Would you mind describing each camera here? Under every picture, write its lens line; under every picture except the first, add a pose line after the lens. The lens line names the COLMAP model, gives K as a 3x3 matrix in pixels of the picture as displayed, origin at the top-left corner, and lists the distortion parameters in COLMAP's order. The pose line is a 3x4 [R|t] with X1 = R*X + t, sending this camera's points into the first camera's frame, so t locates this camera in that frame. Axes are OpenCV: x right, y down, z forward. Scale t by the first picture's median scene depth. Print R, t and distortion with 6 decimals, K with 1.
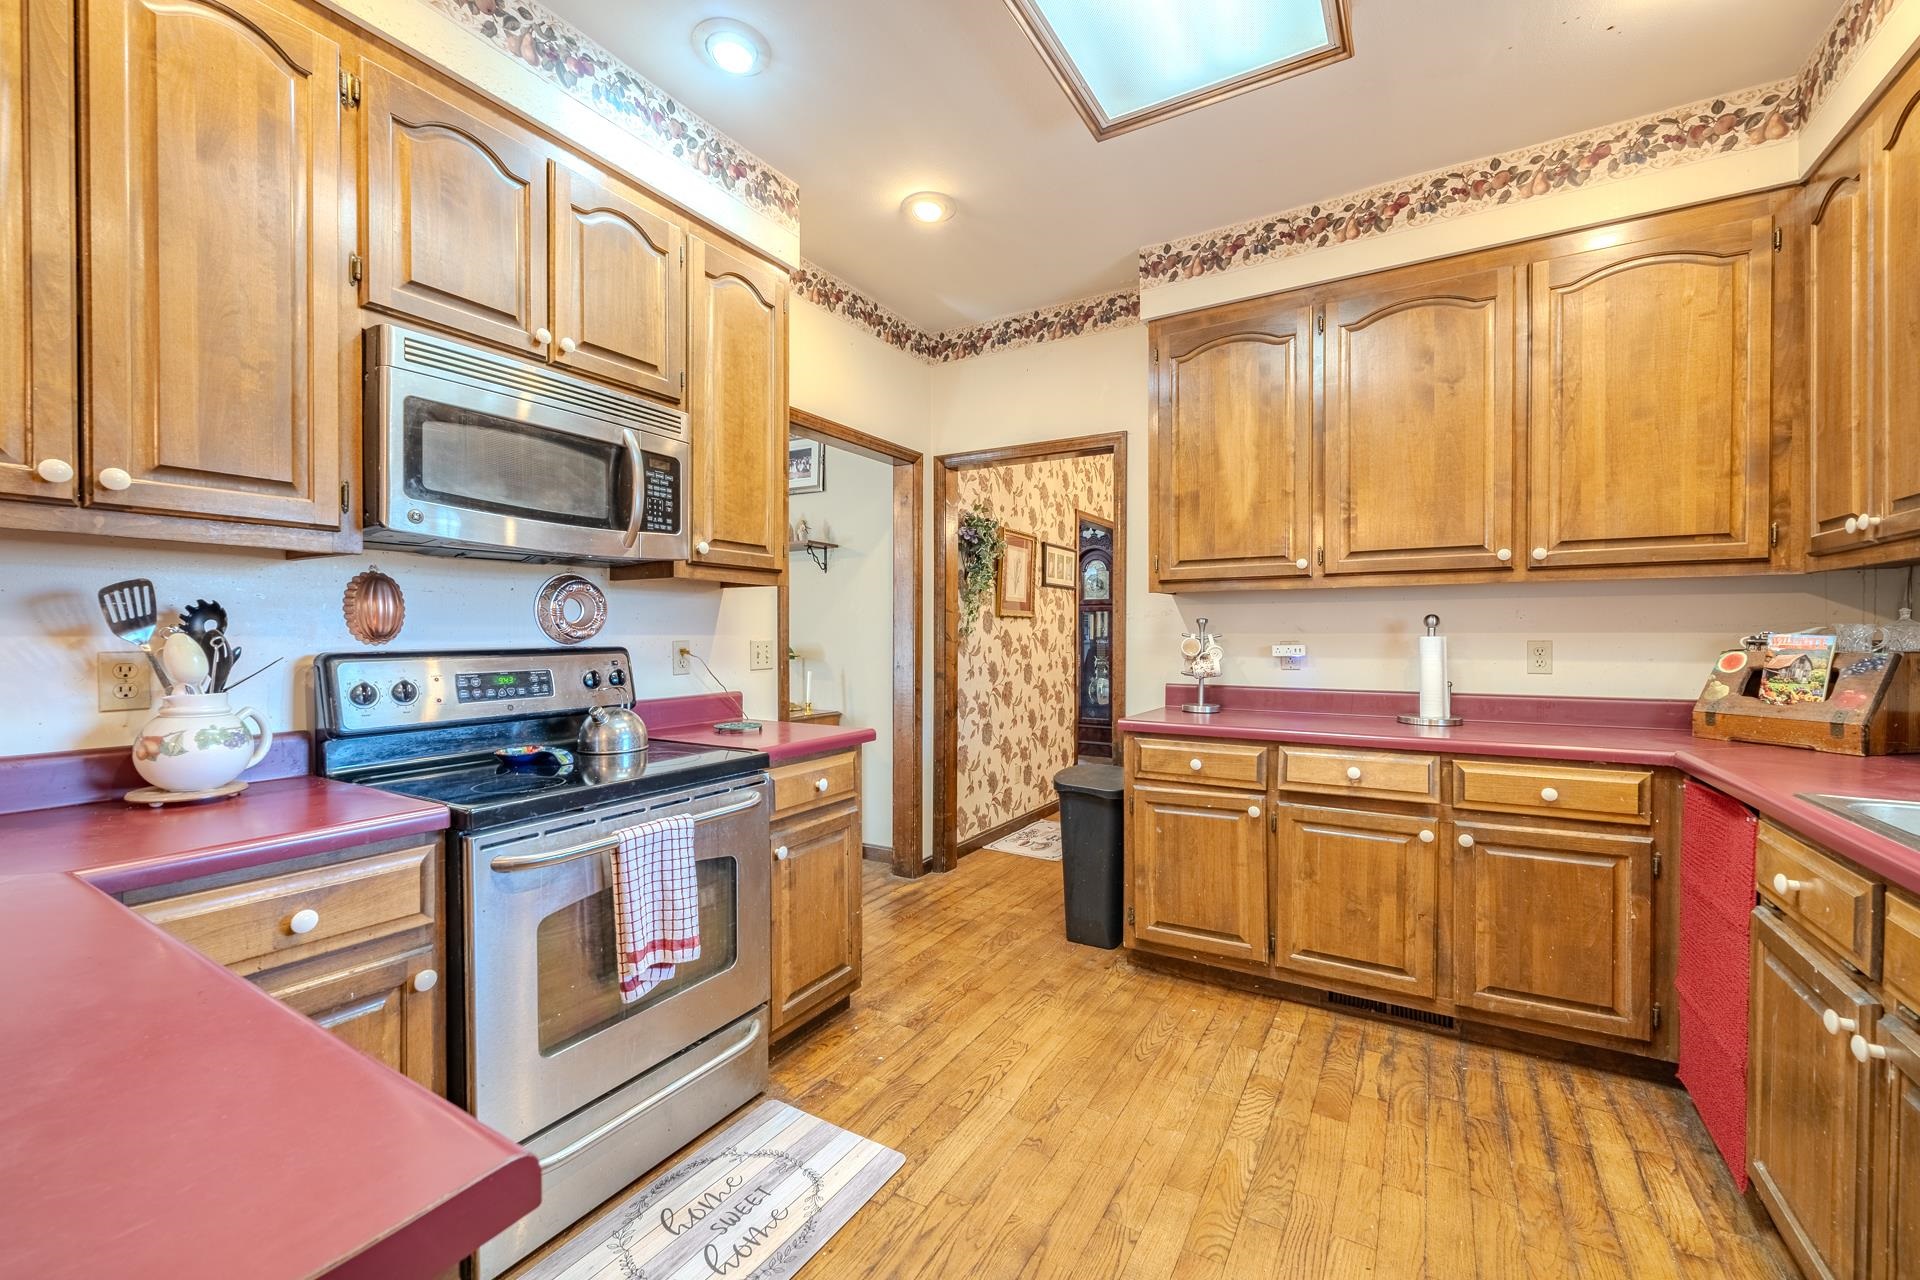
lens RADIAL K [[754.1, 0, 966.3], [0, 754.1, 644.7], [0, 0, 1]] dist [0.003636, -0.002648]
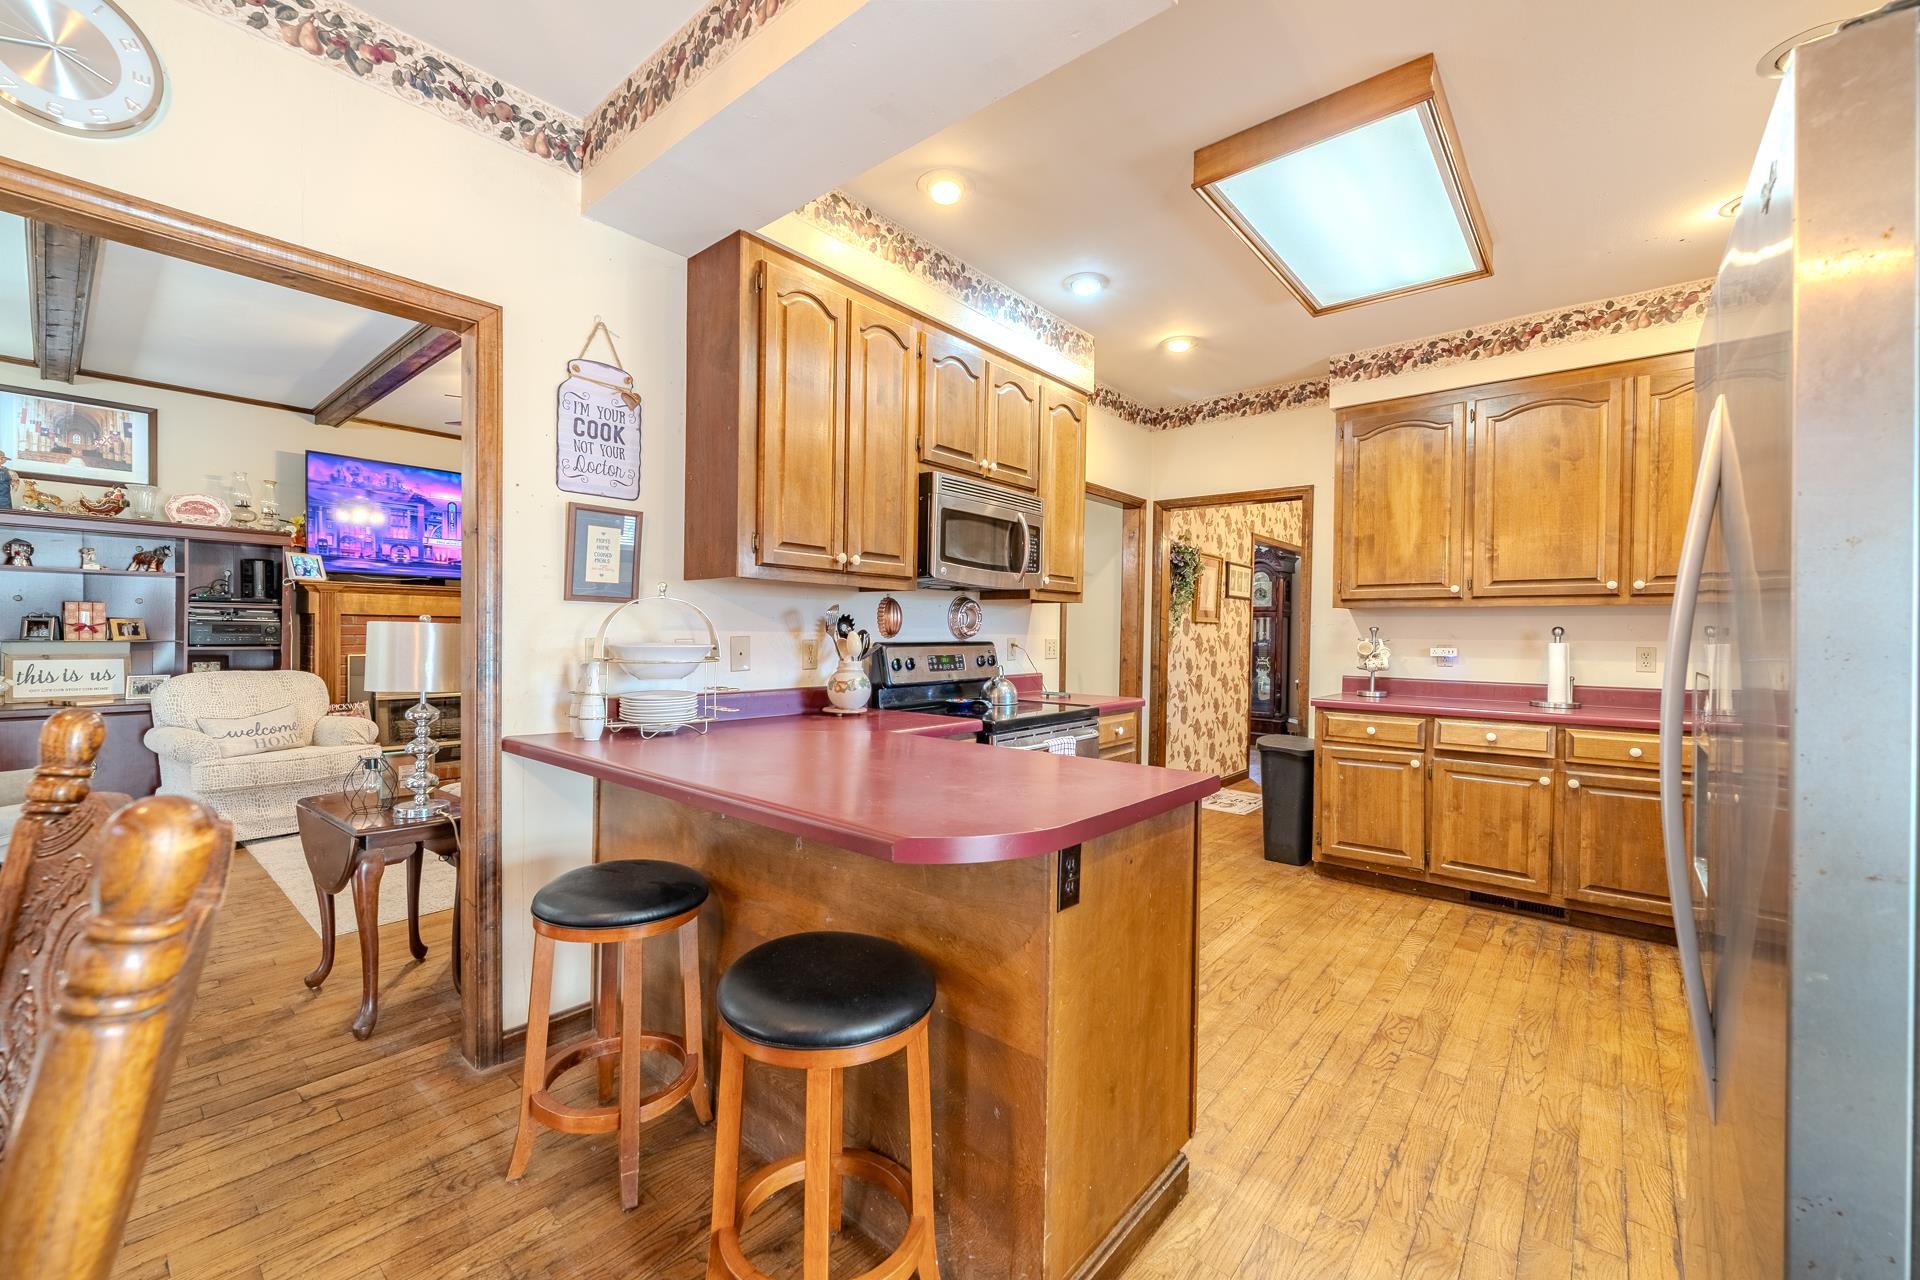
lens RADIAL K [[772.2, 0, 957.6], [0, 772.2, 645.0], [0, 0, 1]] dist [-0.000510, 0.000494]
pose [[0.987292, 0.015747, -0.158134, -0.244940], [-0.015795, 0.999875, 0.000955, 0.008914], [0.158129, 0.001555, 0.987417, -0.577774]]
